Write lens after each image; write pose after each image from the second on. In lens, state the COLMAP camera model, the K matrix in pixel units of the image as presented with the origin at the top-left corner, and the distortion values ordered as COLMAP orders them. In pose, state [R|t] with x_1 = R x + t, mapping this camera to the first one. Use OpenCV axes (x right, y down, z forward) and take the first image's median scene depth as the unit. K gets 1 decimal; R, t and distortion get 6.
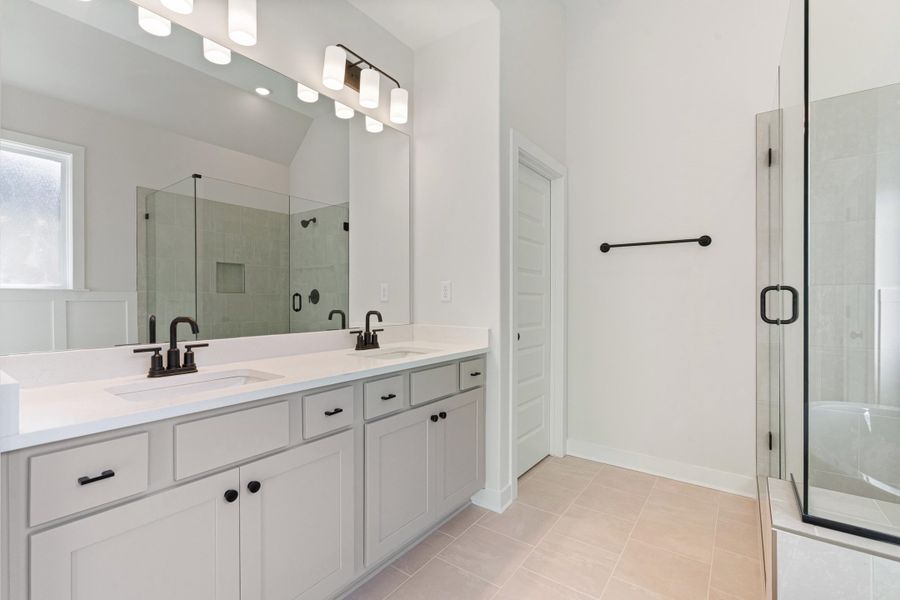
lens RADIAL K [[406.4, 0, 450.0], [0, 406.4, 300.0], [0, 0, 1]] dist [-0.000181, -0.000156]
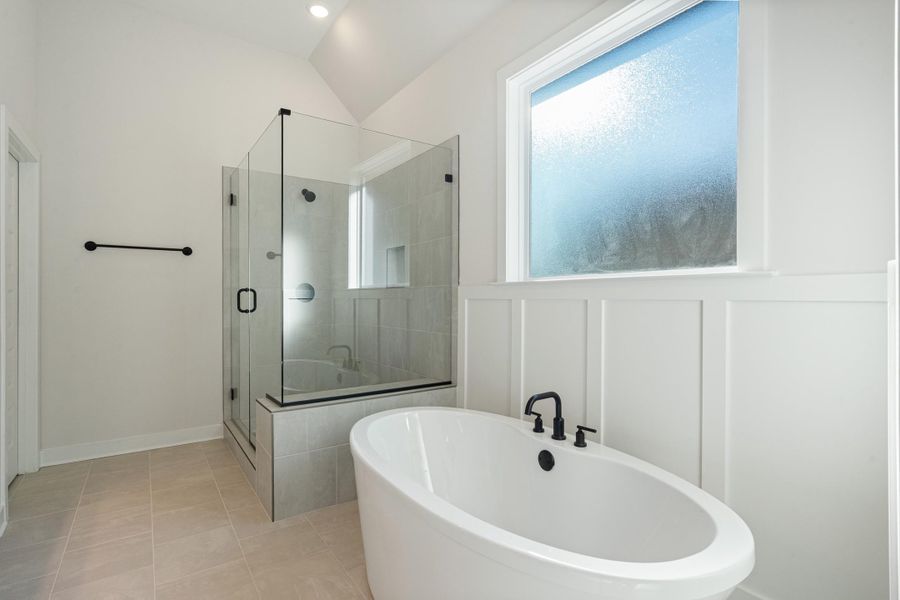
lens RADIAL K [[428.6, 0, 433.9], [0, 428.6, 304.4], [0, 0, 1]] dist [0.000299, -0.000052]
pose [[0.341170, -0.015247, 0.939878, -0.411516], [0.001899, 0.999878, 0.015531, 0.002199], [-0.940000, -0.003514, 0.341157, -0.206378]]
